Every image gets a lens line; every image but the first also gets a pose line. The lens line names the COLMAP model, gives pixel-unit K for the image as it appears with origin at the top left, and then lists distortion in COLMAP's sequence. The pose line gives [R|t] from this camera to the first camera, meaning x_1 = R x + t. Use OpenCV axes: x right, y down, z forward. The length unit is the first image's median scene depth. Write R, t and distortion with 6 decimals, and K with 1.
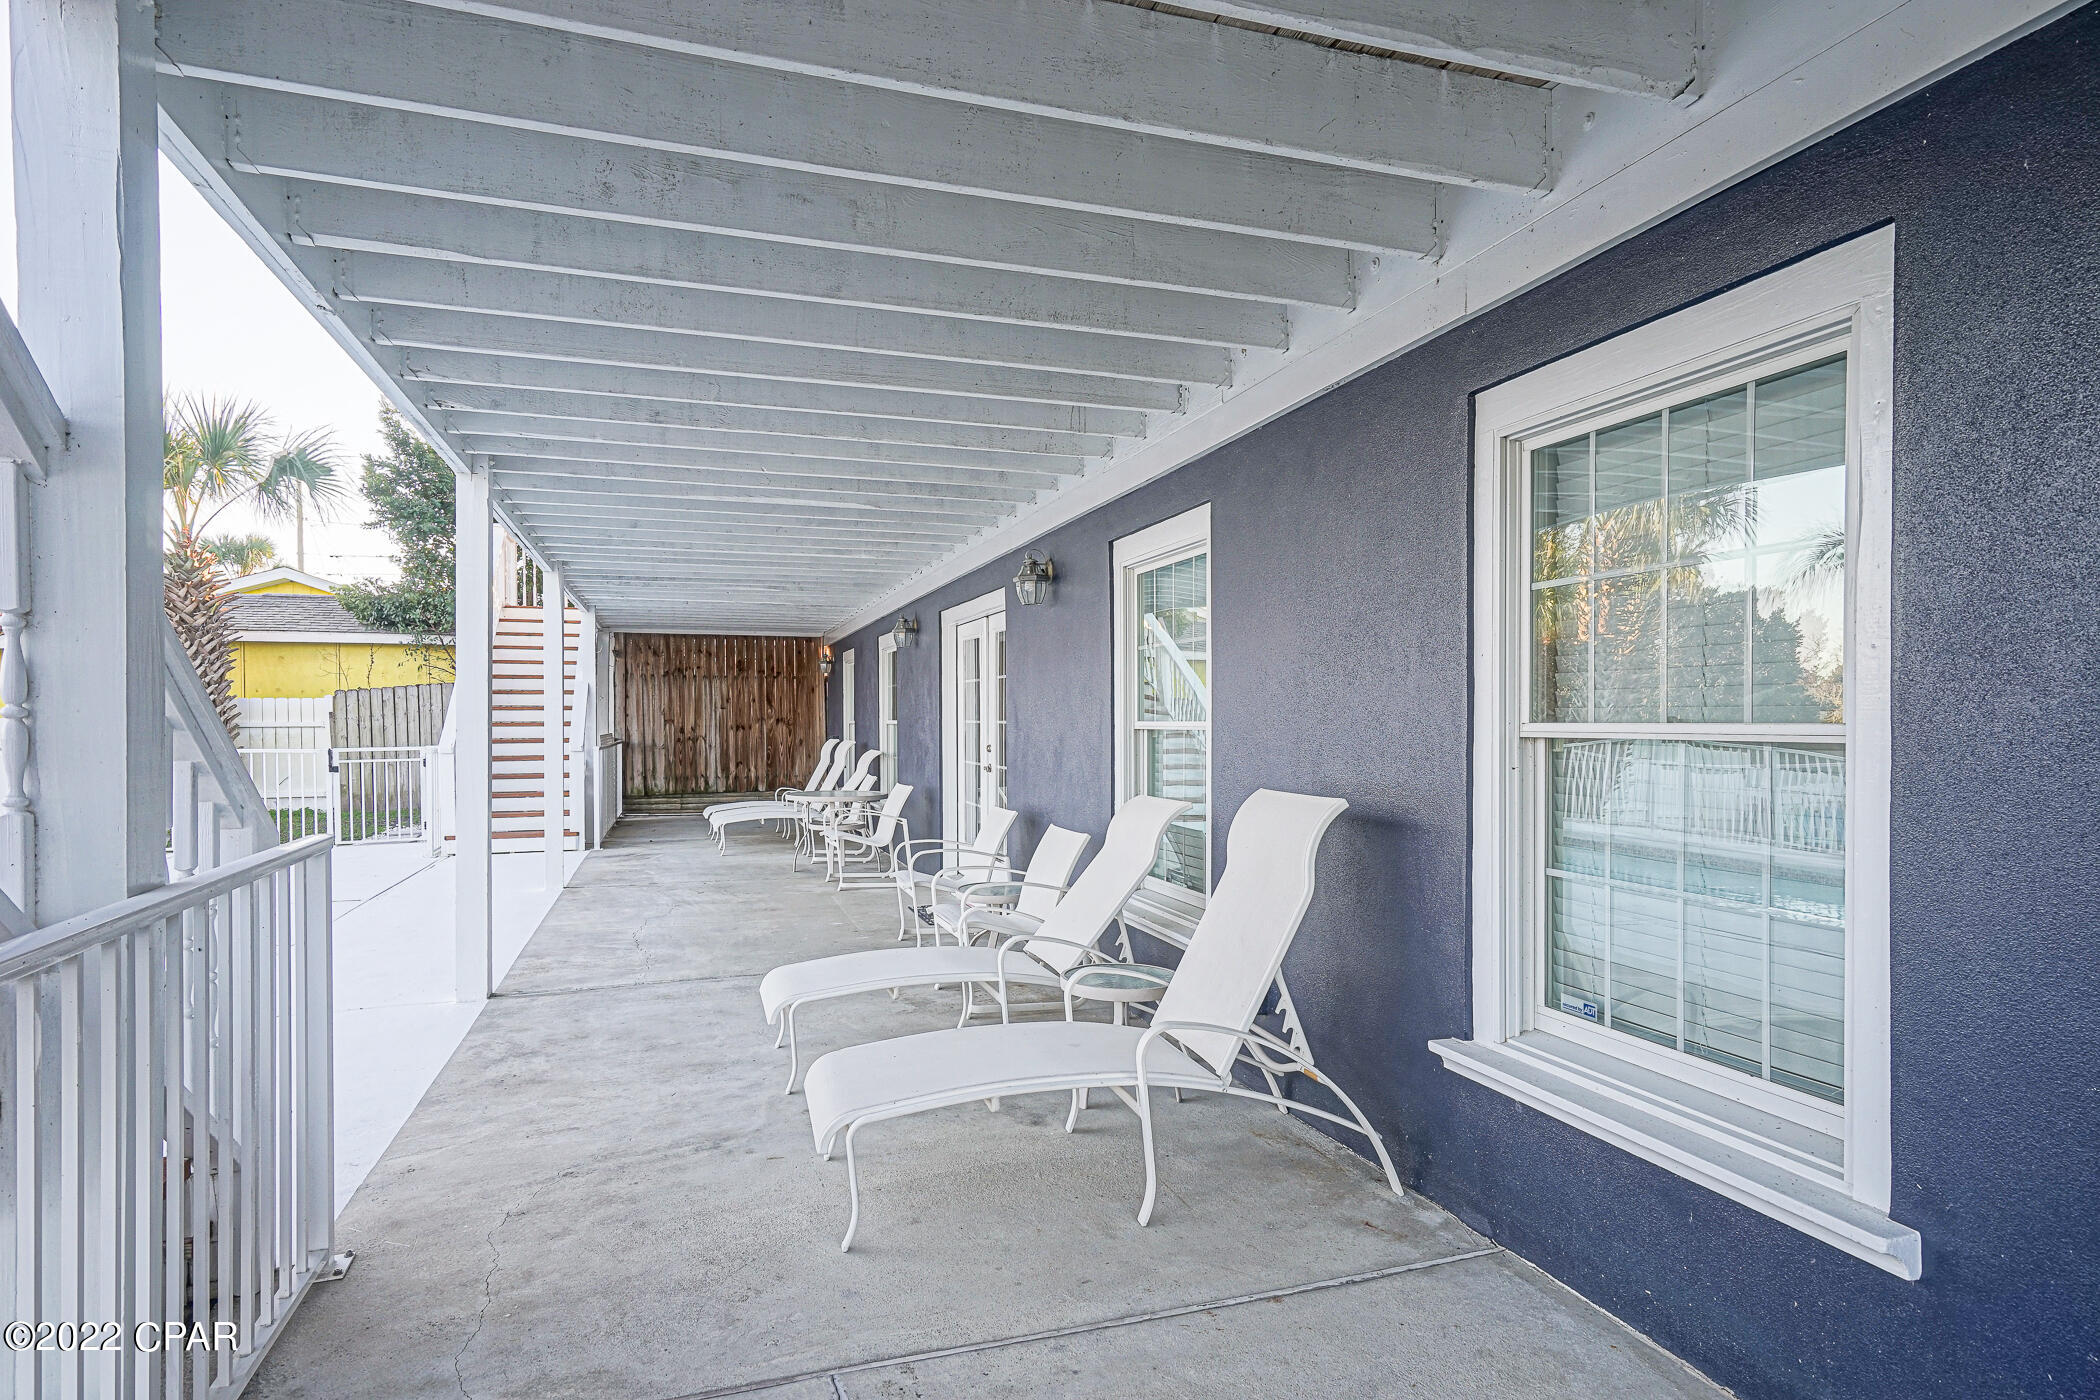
lens RADIAL K [[1110.5, 0, 1050.0], [0, 1110.5, 700.0], [0, 0, 1]] dist [0.016177, -0.000816]
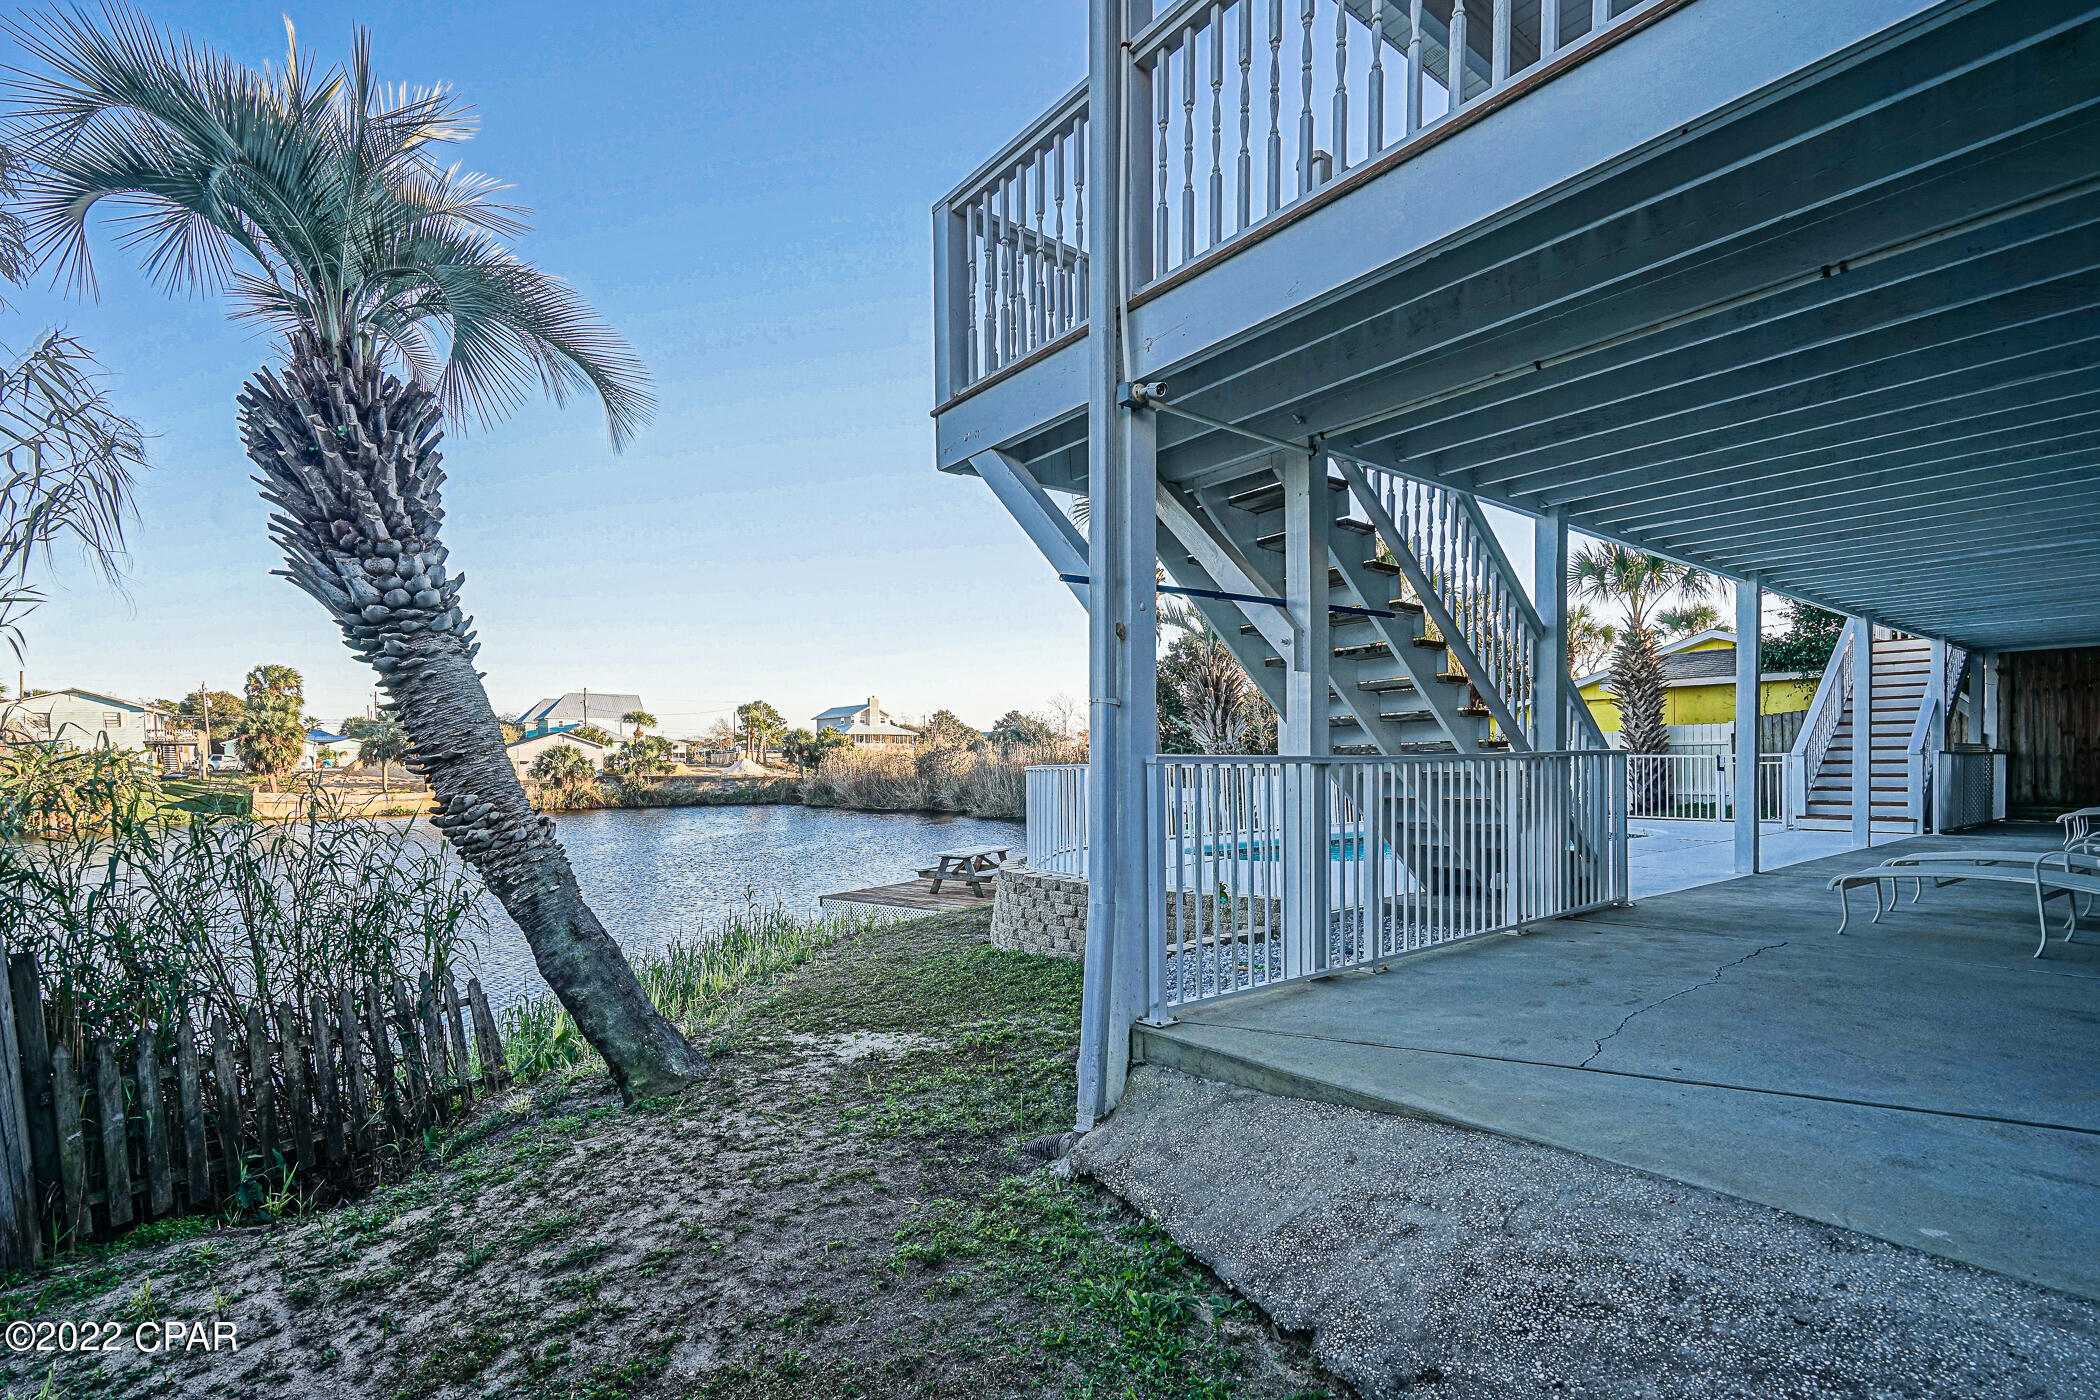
lens RADIAL K [[985.7, 0, 1021.7], [0, 985.7, 773.6], [0, 0, 1]] dist [0.004417, 0.001221]
pose [[0.327983, 0.004987, -0.944670, 0.212436], [0.023535, 0.999633, 0.013448, 0.022139], [0.944390, -0.026644, 0.327745, -0.222704]]
